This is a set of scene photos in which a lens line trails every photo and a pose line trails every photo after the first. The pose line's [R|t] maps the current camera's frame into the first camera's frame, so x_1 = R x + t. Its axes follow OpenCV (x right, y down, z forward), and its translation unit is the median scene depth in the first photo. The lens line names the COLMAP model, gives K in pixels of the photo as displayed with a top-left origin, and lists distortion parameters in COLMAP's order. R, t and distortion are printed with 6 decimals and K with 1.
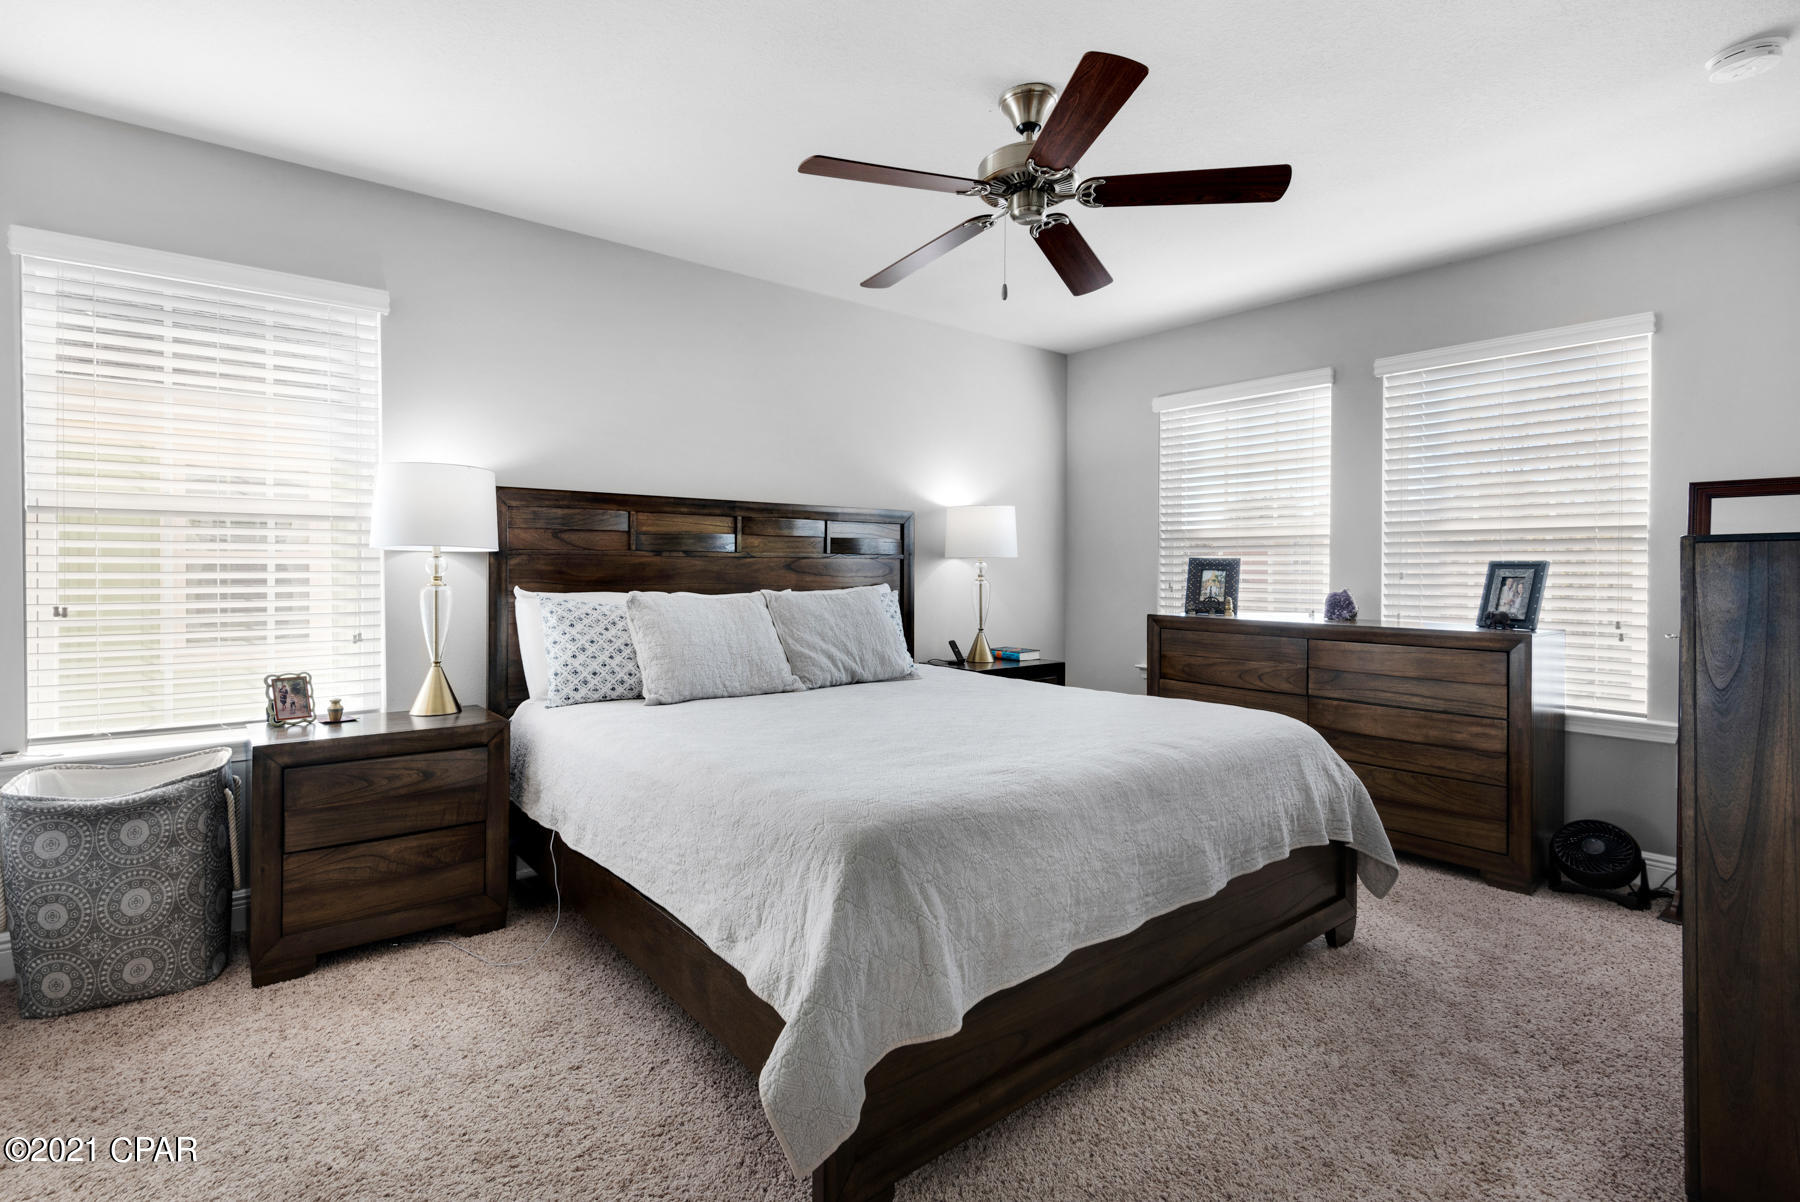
lens RADIAL K [[861.8, 0, 866.3], [0, 861.8, 590.2], [0, 0, 1]] dist [0.036749, -0.032782]
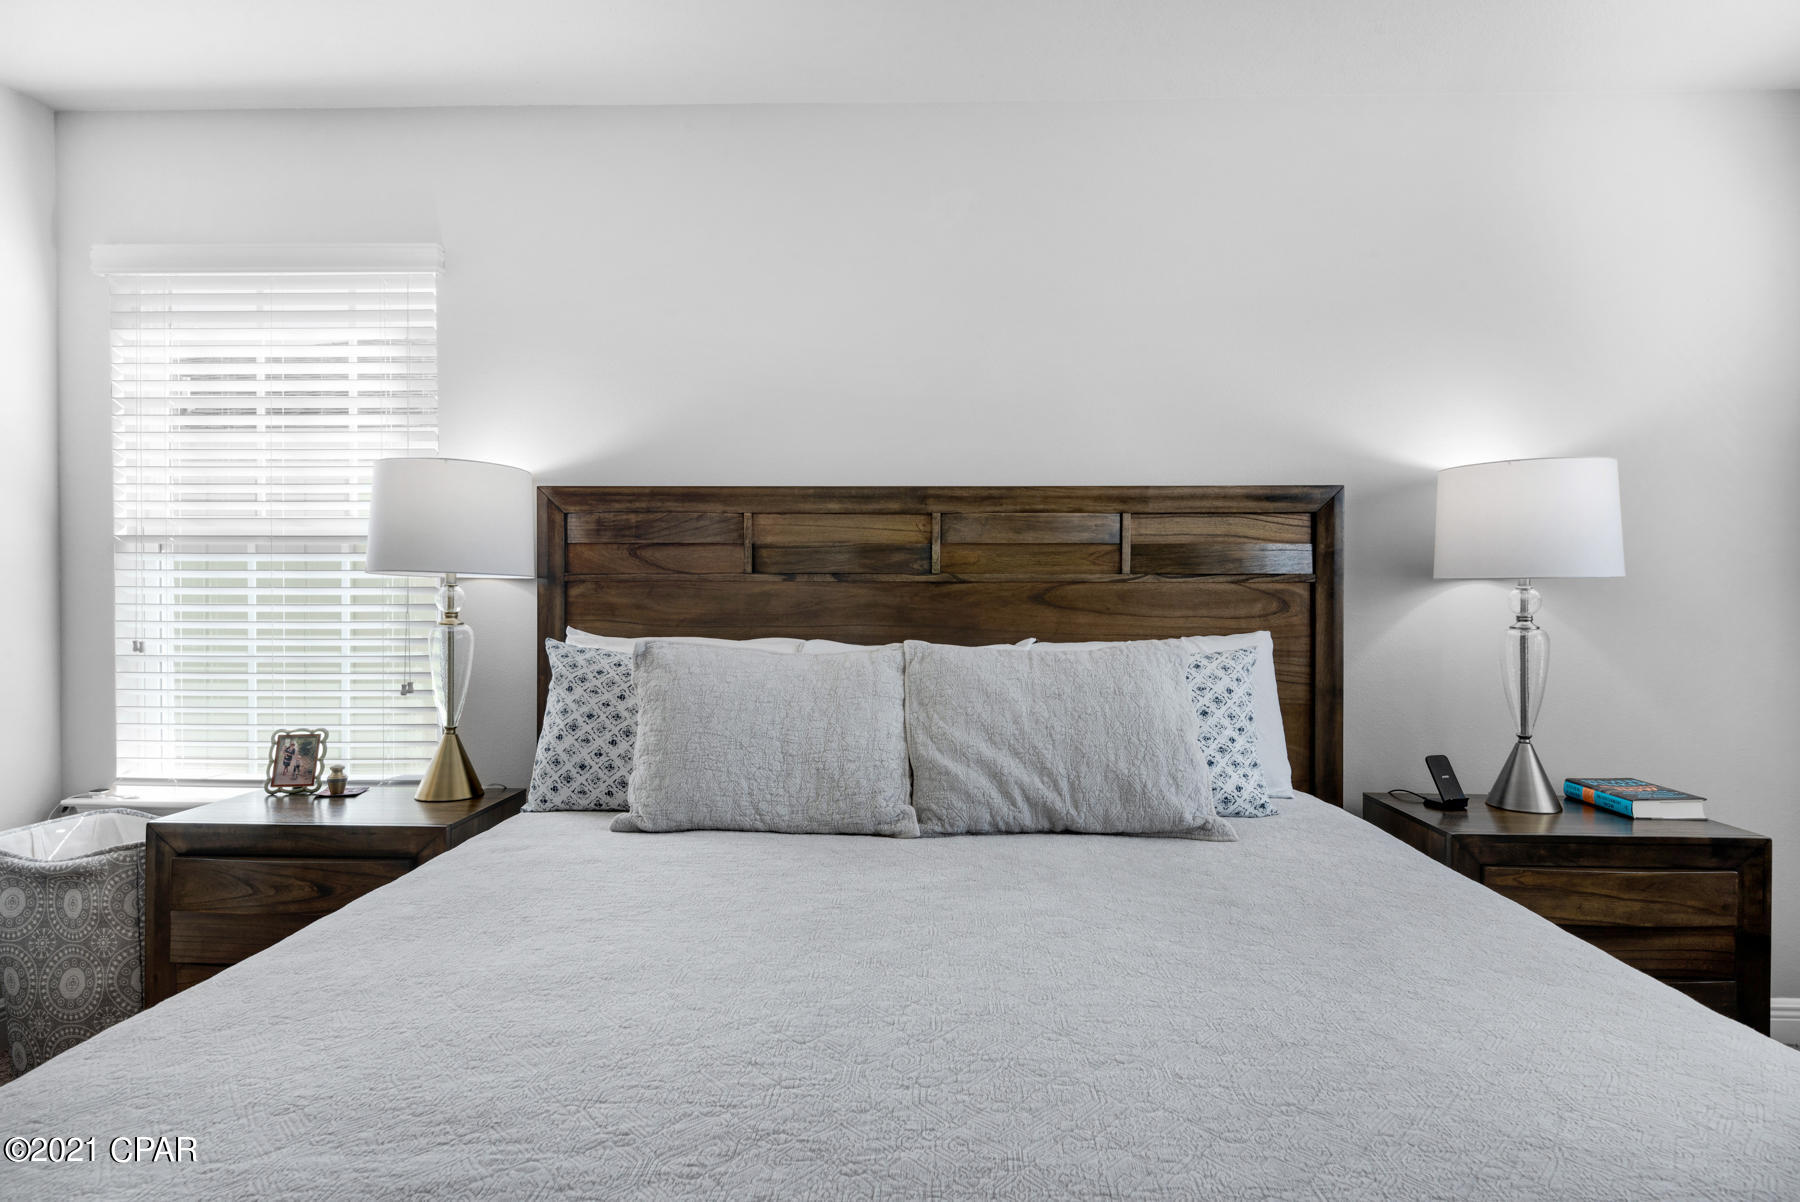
lens RADIAL K [[1005.5, 0, 900.0], [0, 1005.5, 601.0], [0, 0, 1]] dist [0.046150, -0.036288]
pose [[0.759953, 0.007006, -0.649940, 0.301762], [-0.016750, 0.999821, -0.008808, -0.020390], [0.649762, 0.017580, 0.759934, 0.498379]]
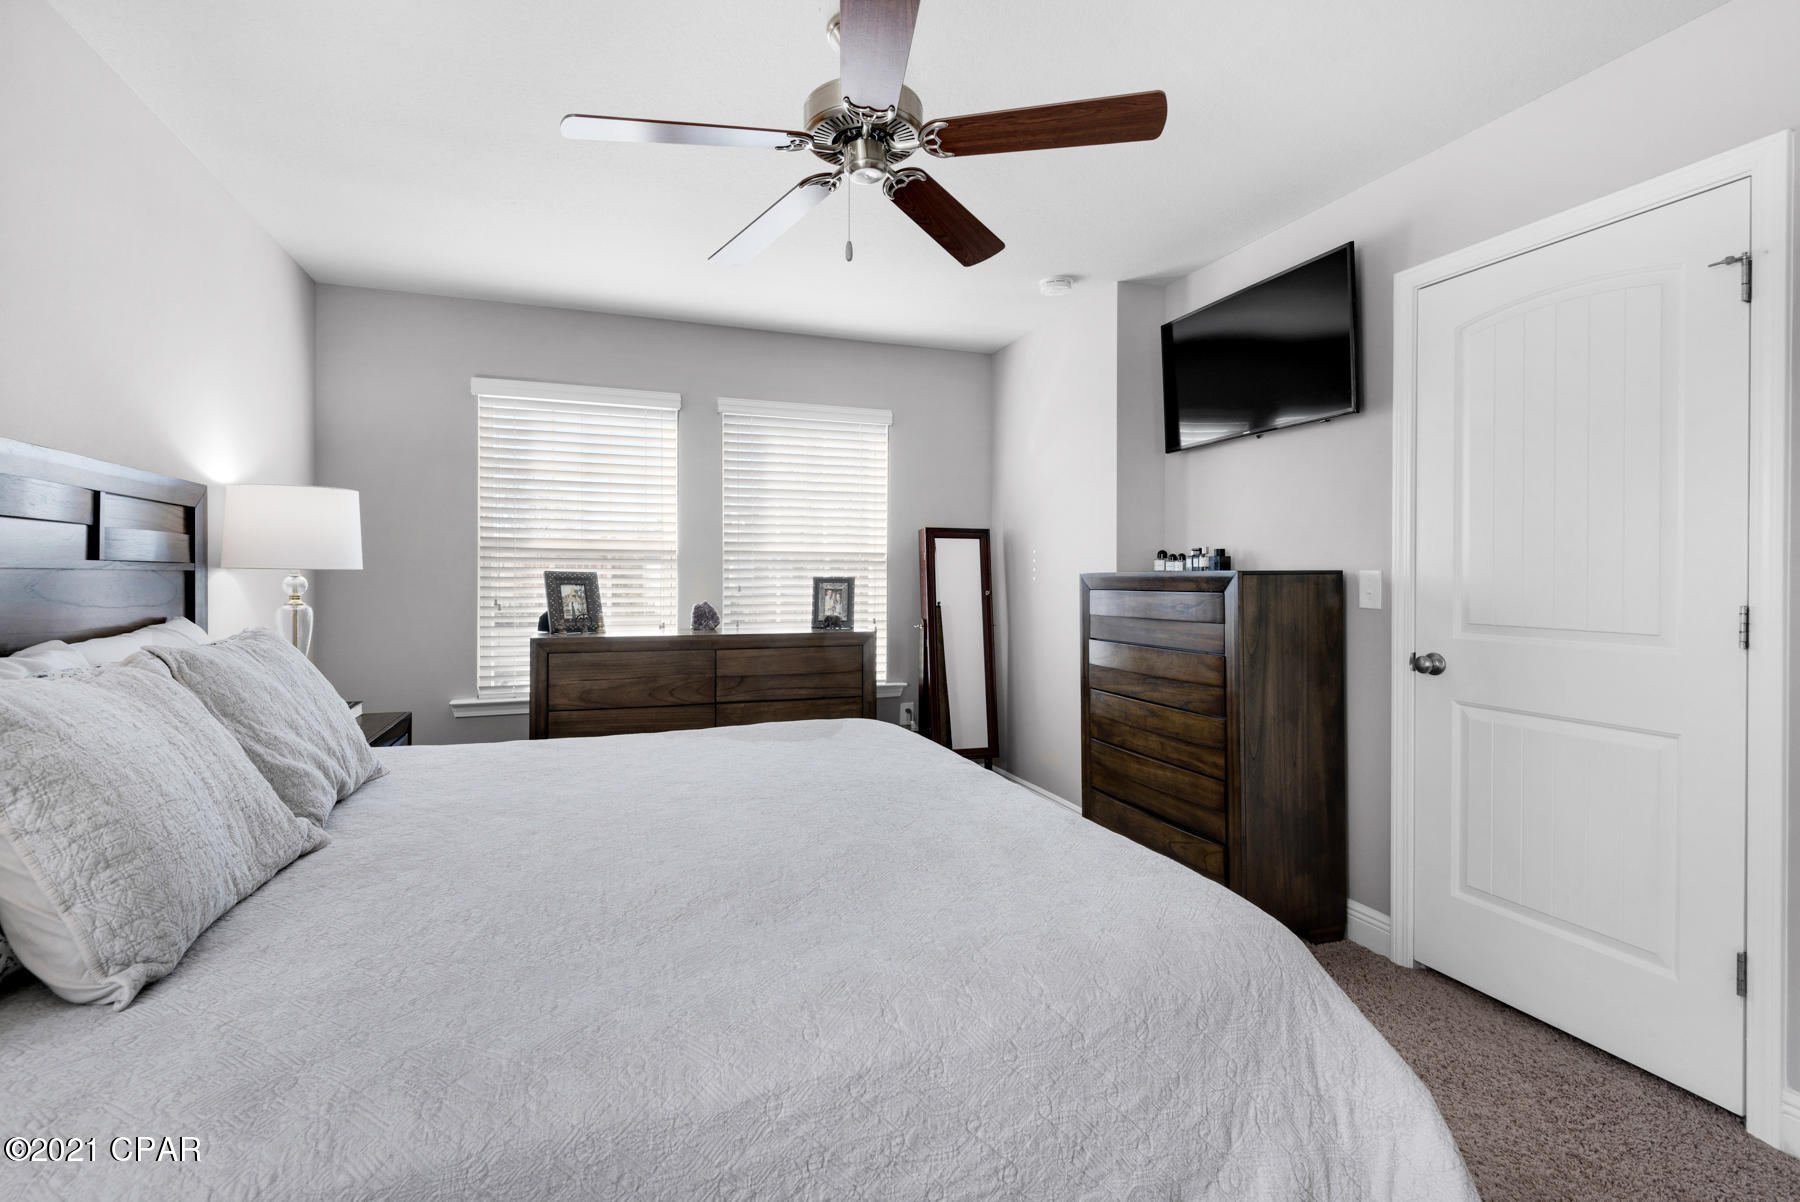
lens RADIAL K [[814.3, 0, 894.8], [0, 814.3, 581.3], [0, 0, 1]] dist [0.001616, -0.000134]
pose [[0.303297, -0.006984, 0.952870, -0.394520], [0.023201, 0.999731, -0.000057, -0.023401], [-0.952614, 0.022125, 0.303378, 0.519705]]
